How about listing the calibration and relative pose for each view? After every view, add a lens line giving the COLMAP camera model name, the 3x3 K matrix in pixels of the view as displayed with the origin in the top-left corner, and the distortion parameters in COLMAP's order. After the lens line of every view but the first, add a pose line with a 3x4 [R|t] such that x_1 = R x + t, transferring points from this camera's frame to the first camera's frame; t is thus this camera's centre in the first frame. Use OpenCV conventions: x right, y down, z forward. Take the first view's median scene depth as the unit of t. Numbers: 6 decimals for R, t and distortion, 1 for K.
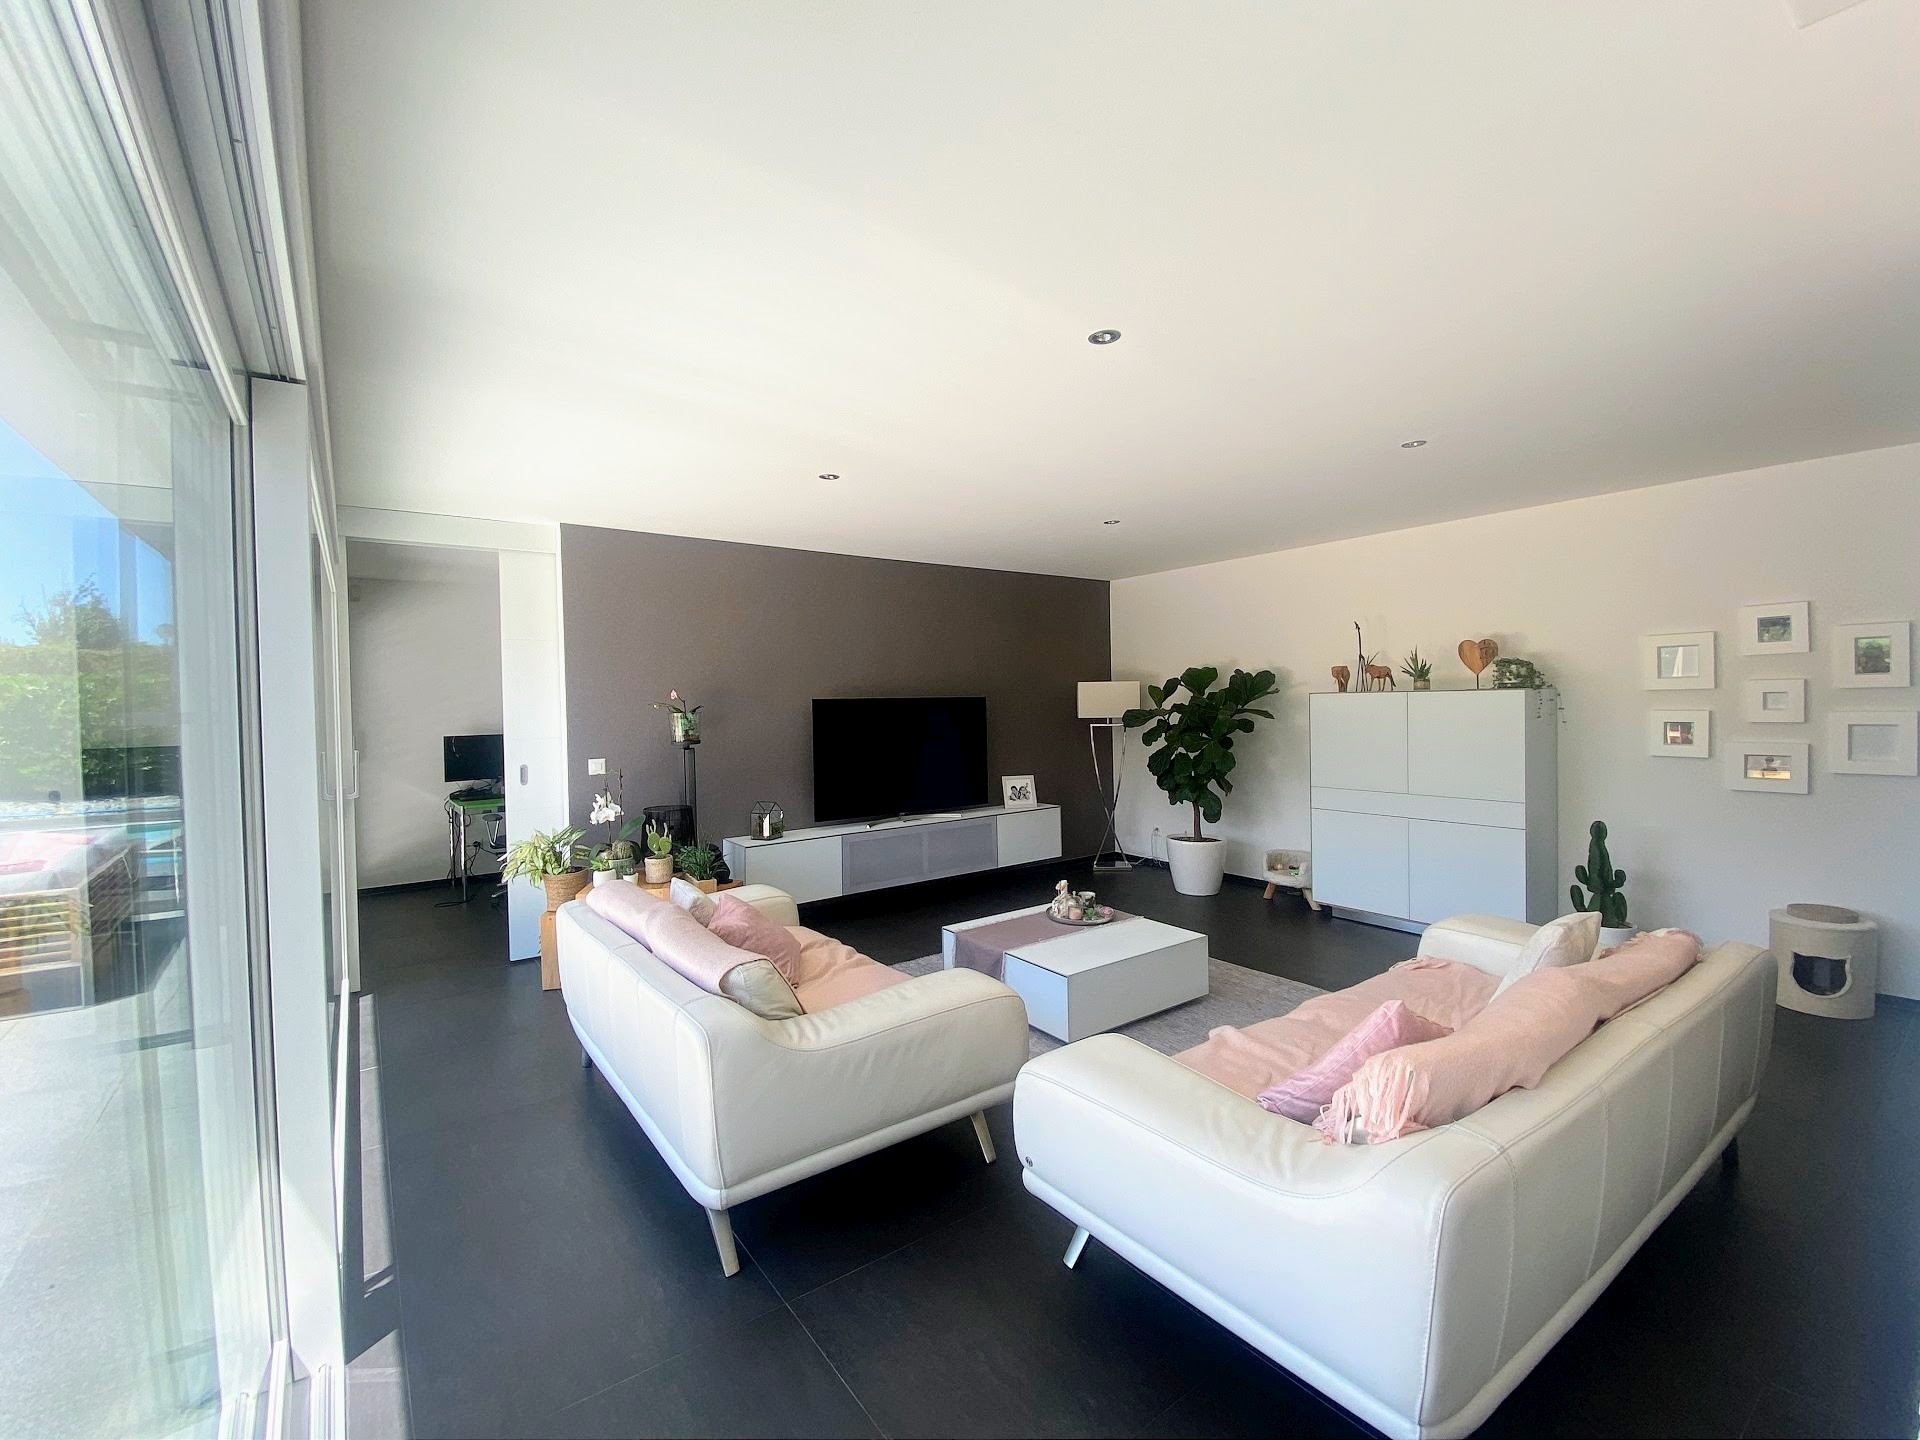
lens RADIAL K [[779.3, 0, 960.0], [0, 779.3, 720.0], [0, 0, 1]] dist [0.000137, -0.027023]
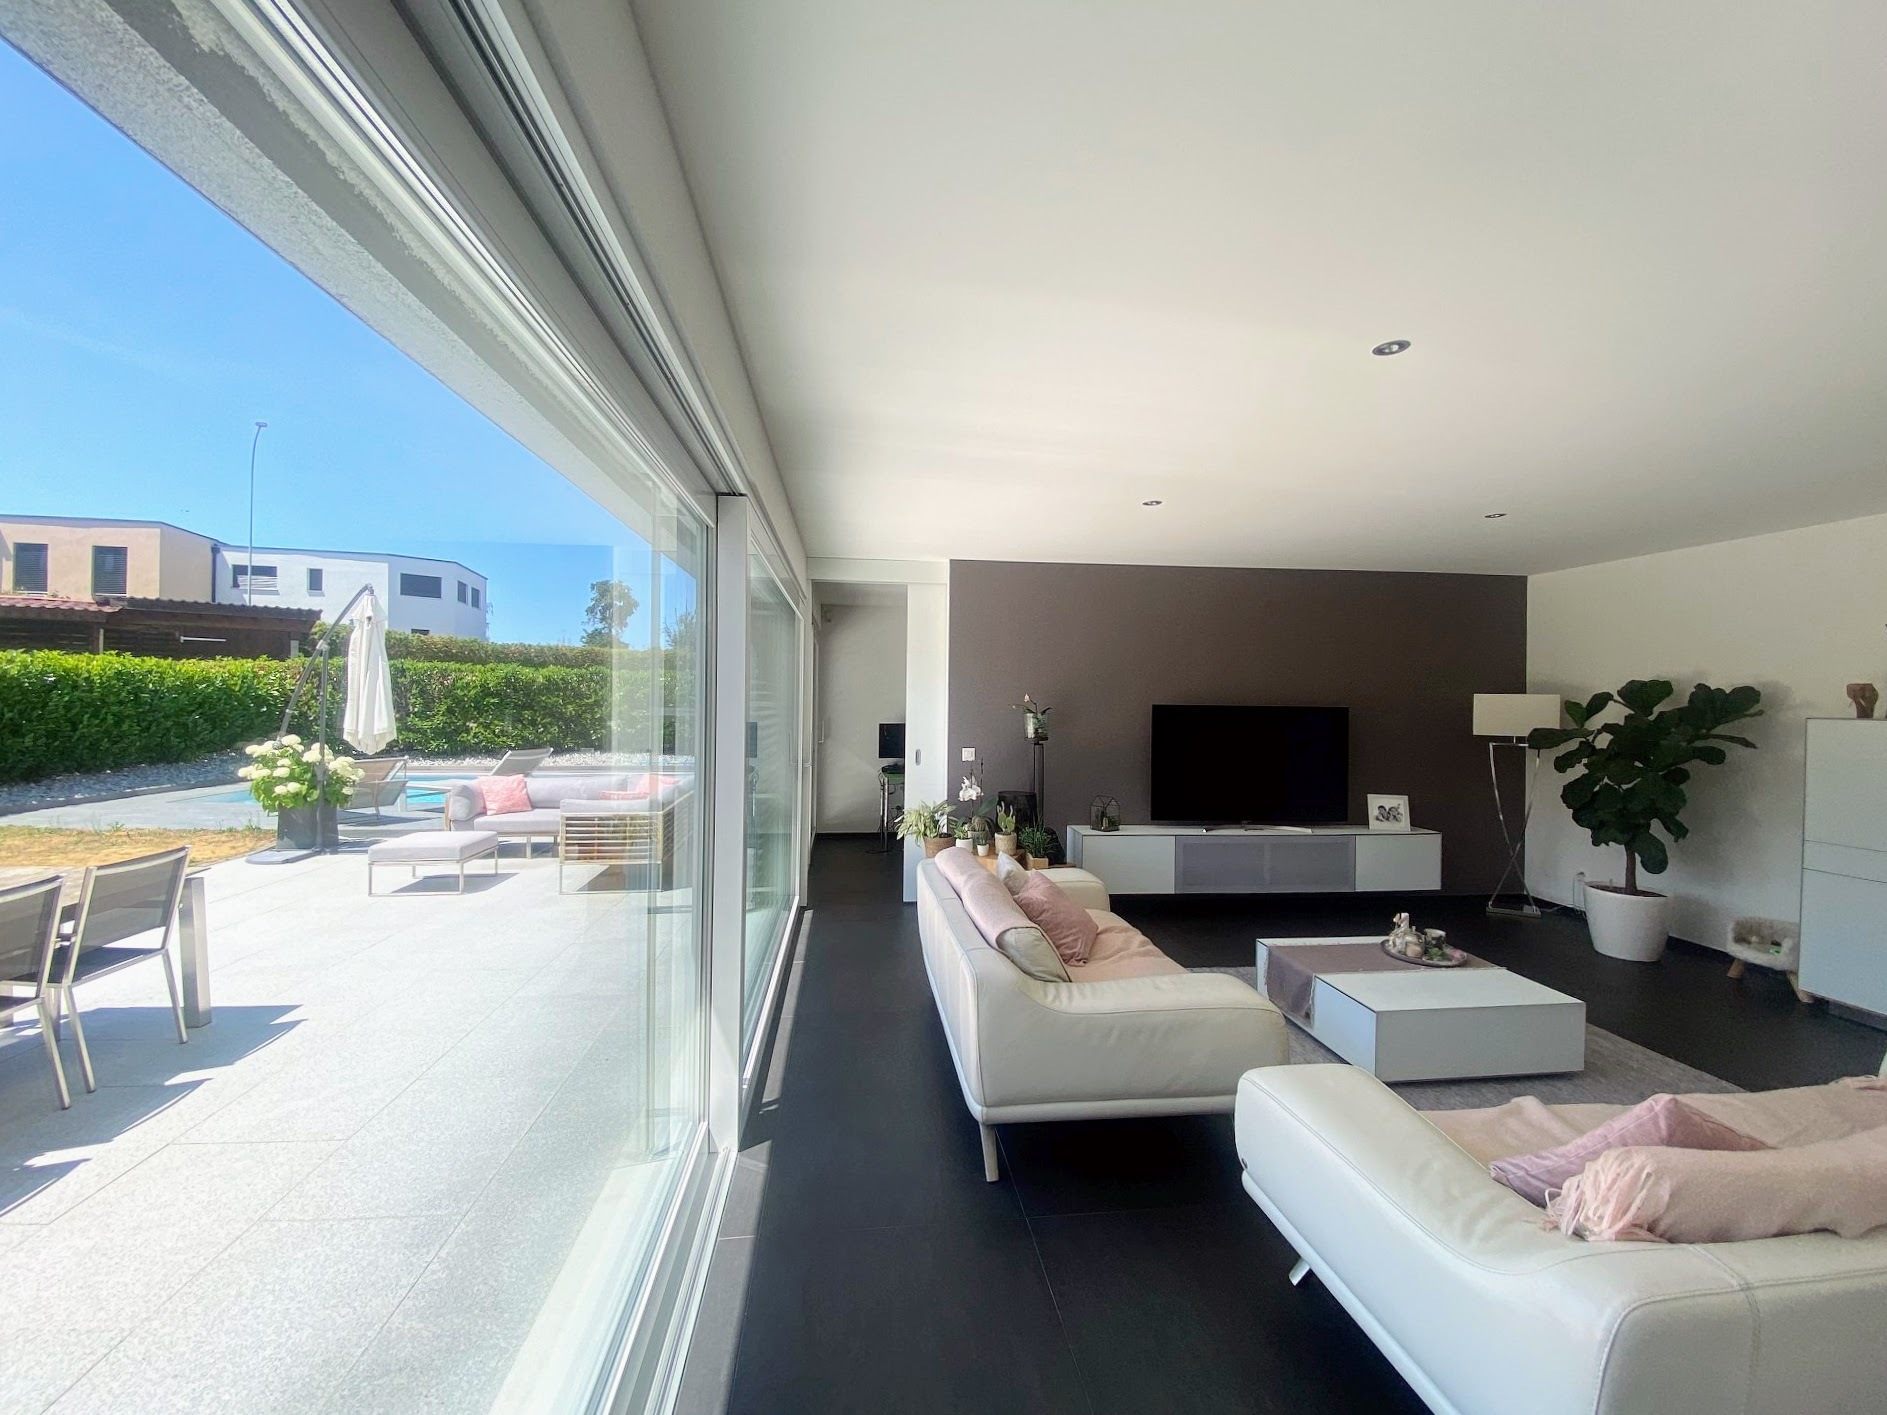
lens RADIAL K [[765.0, 0, 945.2], [0, 765.0, 695.9], [0, 0, 1]] dist [-0.054512, -0.000110]
pose [[0.852646, 0.029906, -0.521633, 0.120413], [-0.044146, 0.998914, -0.014889, -0.011588], [0.520621, 0.035723, 0.853040, -0.037311]]
